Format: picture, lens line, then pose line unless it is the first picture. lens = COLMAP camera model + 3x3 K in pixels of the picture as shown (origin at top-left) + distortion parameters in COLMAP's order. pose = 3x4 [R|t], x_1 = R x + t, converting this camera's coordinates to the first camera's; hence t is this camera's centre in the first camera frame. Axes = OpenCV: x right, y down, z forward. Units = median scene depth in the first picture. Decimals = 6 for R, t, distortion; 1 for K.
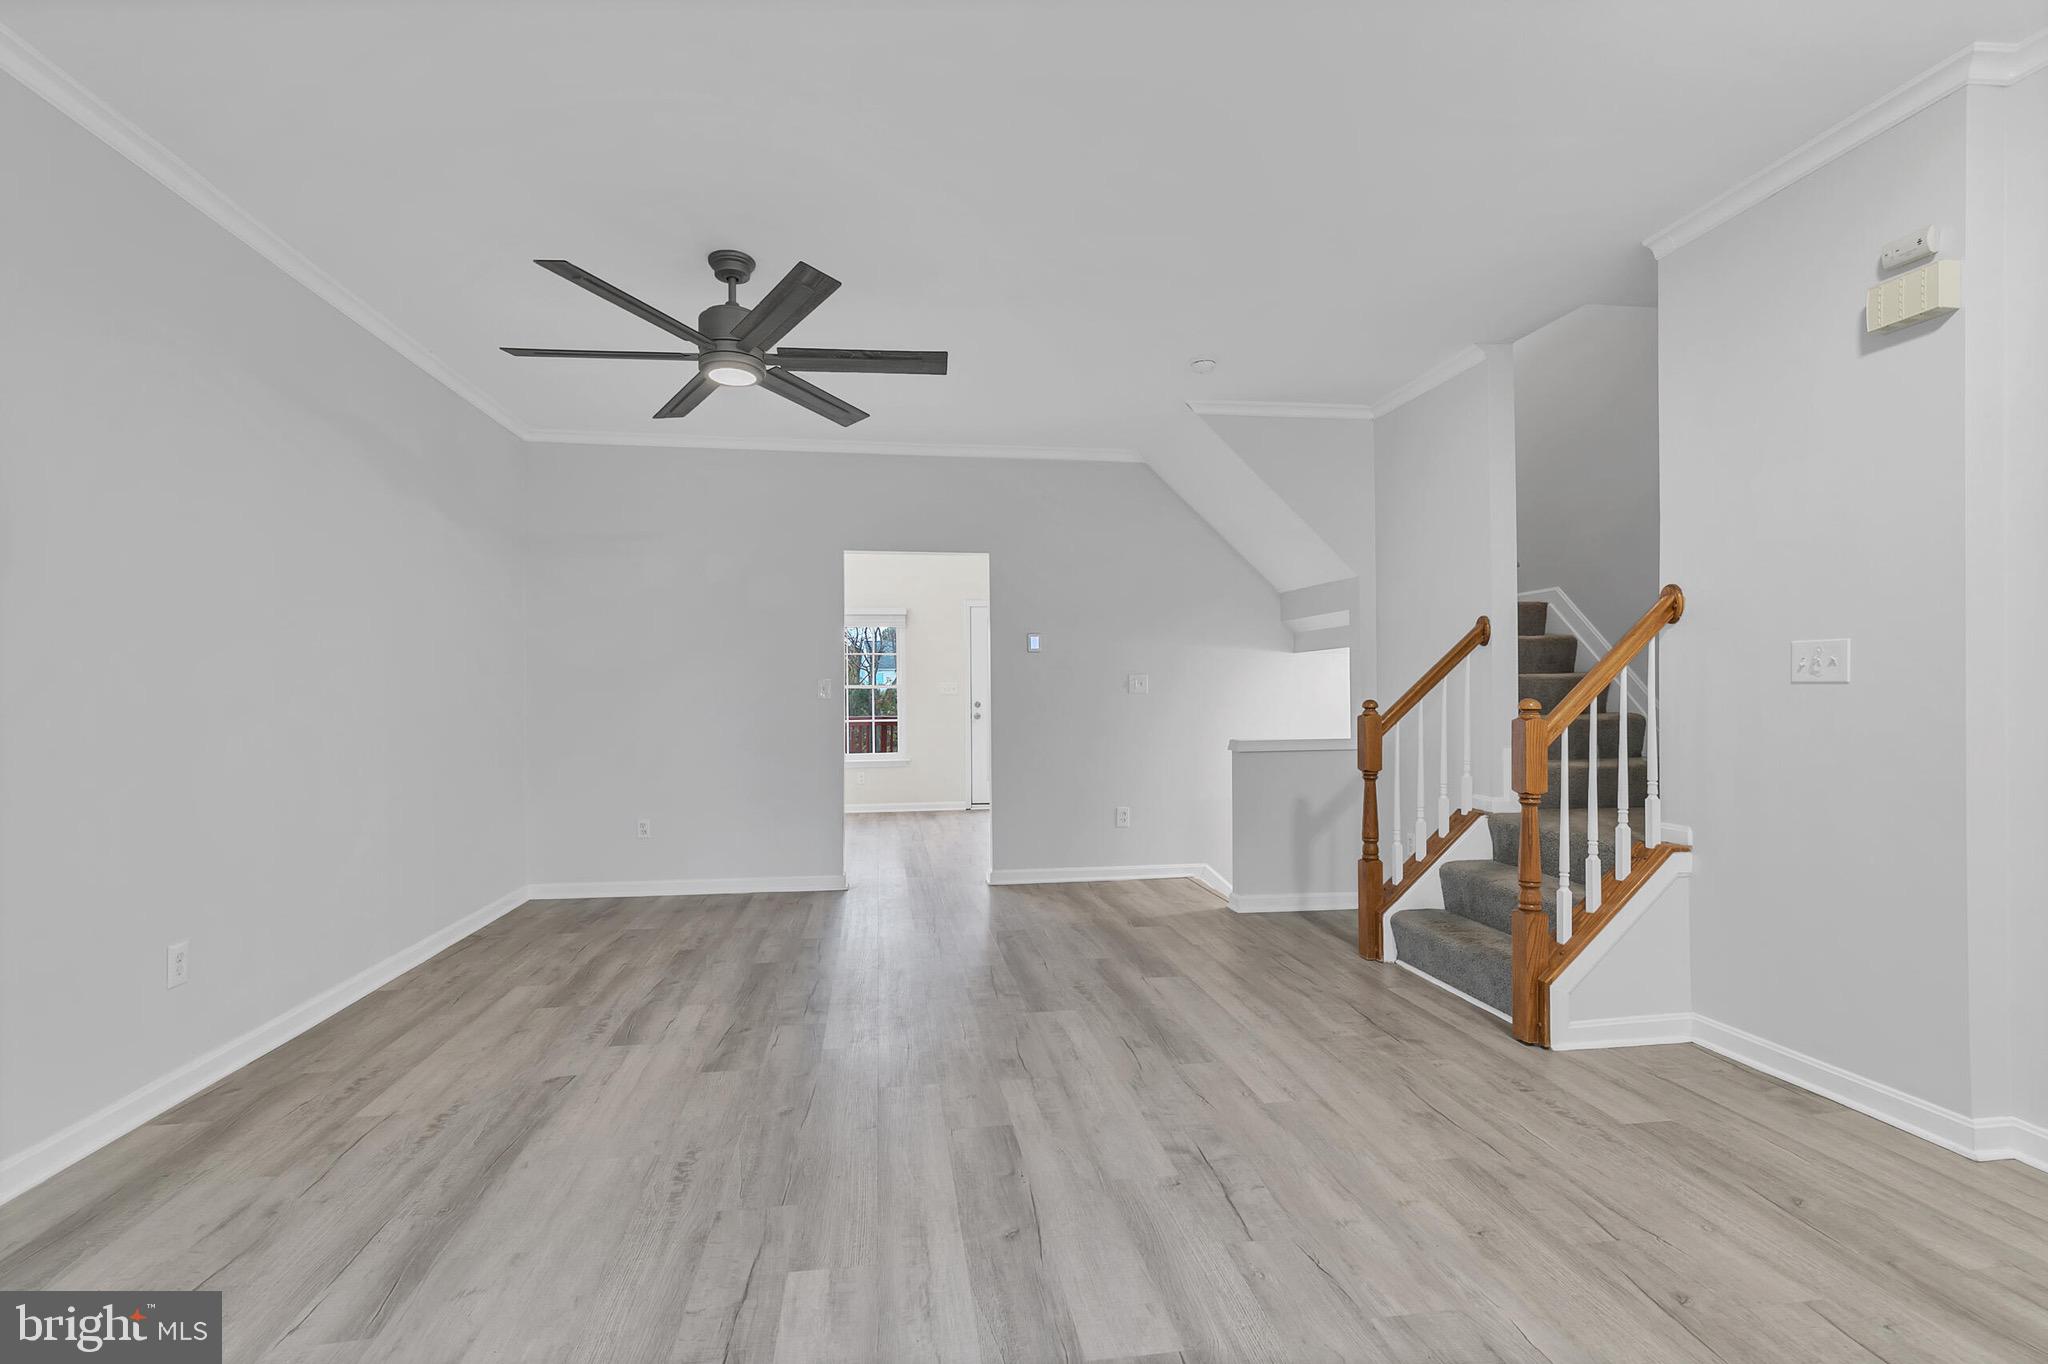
lens RADIAL K [[946.0, 0, 1036.5], [0, 946.0, 689.0], [0, 0, 1]] dist [0.017310, -0.002353]
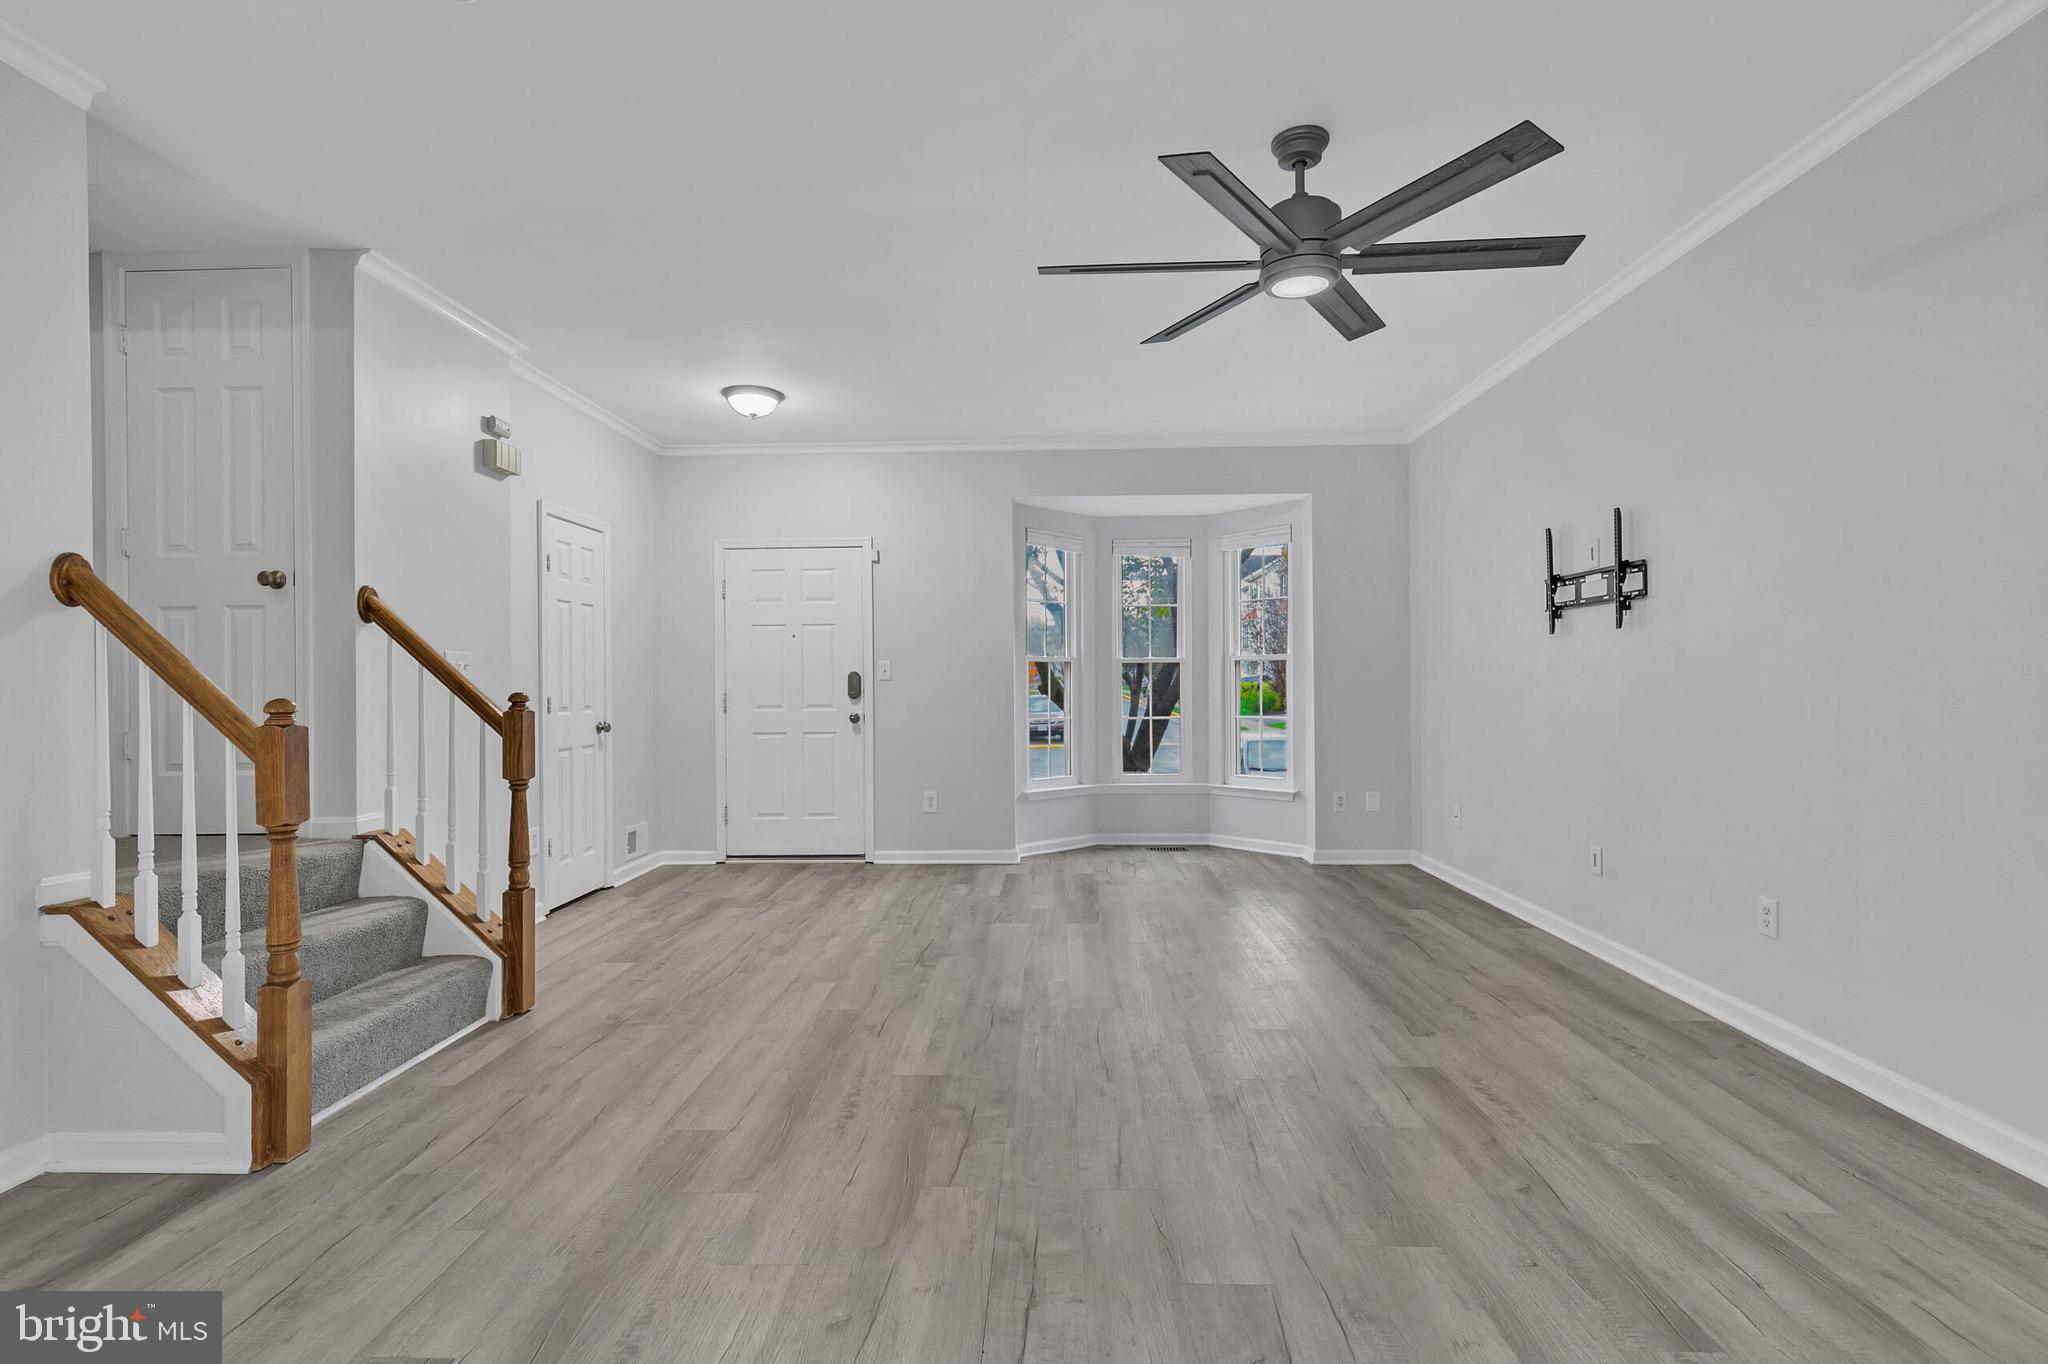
lens RADIAL K [[946.0, 0, 1011.4], [0, 946.0, 674.4], [0, 0, 1]] dist [0.017310, -0.002353]
pose [[-0.977323, 0.017737, 0.211008, -0.258114], [0.014222, 0.999734, -0.018163, 0.018763], [-0.211274, -0.014751, -0.977315, 1.960339]]
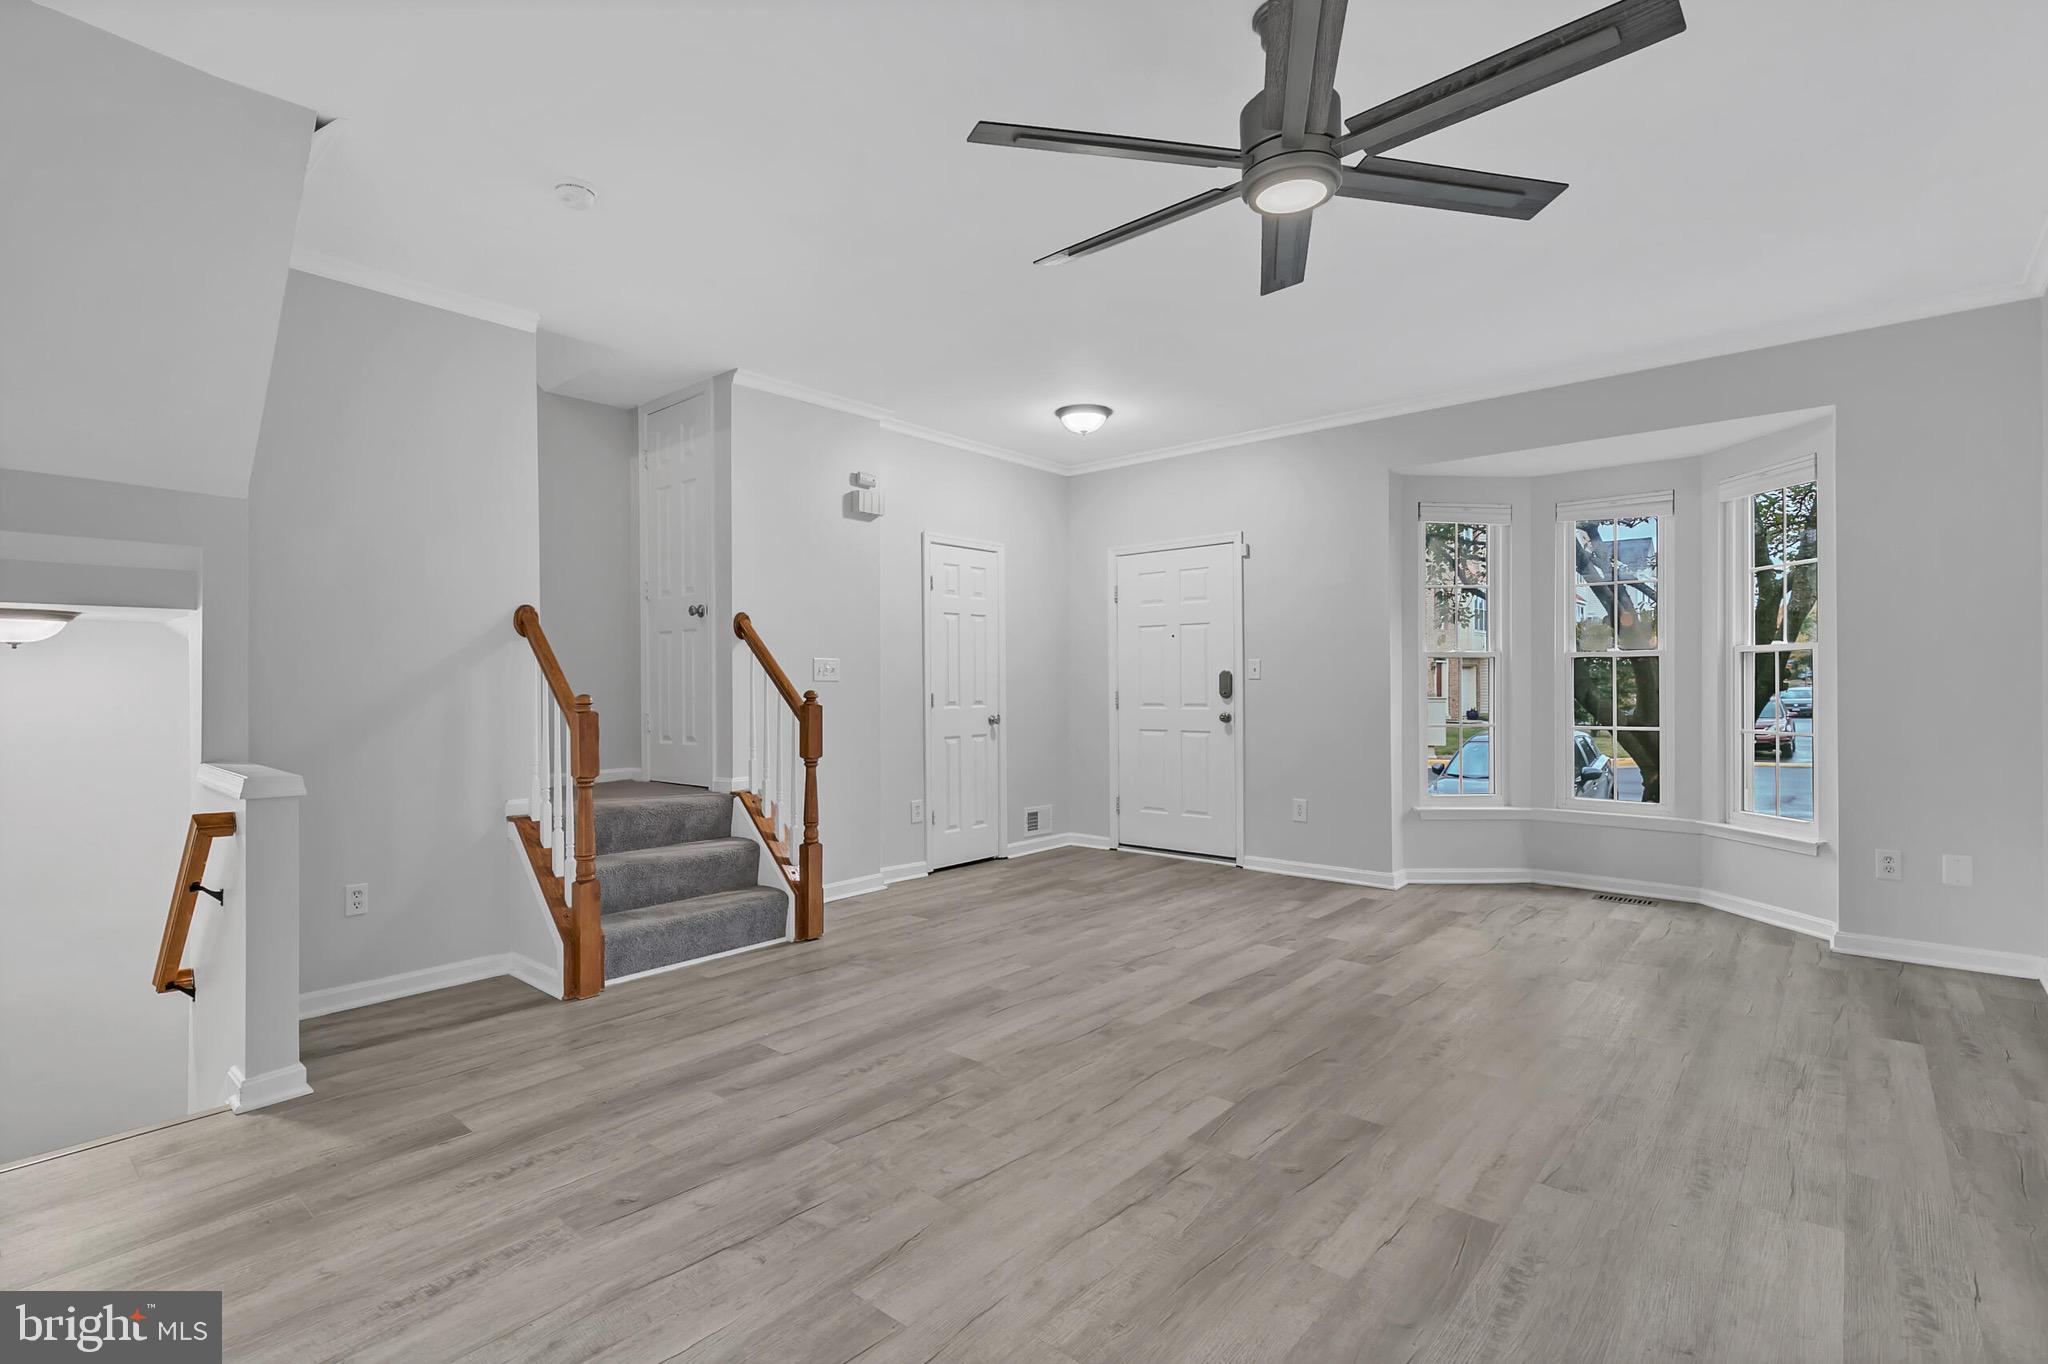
lens RADIAL K [[946.0, 0, 1017.7], [0, 946.0, 679.5], [0, 0, 1]] dist [0.017310, -0.002353]
pose [[-0.631677, 0.014635, 0.775093, -0.748704], [0.004719, 0.999876, -0.015034, 0.017854], [-0.775217, -0.005839, -0.631668, 1.658288]]
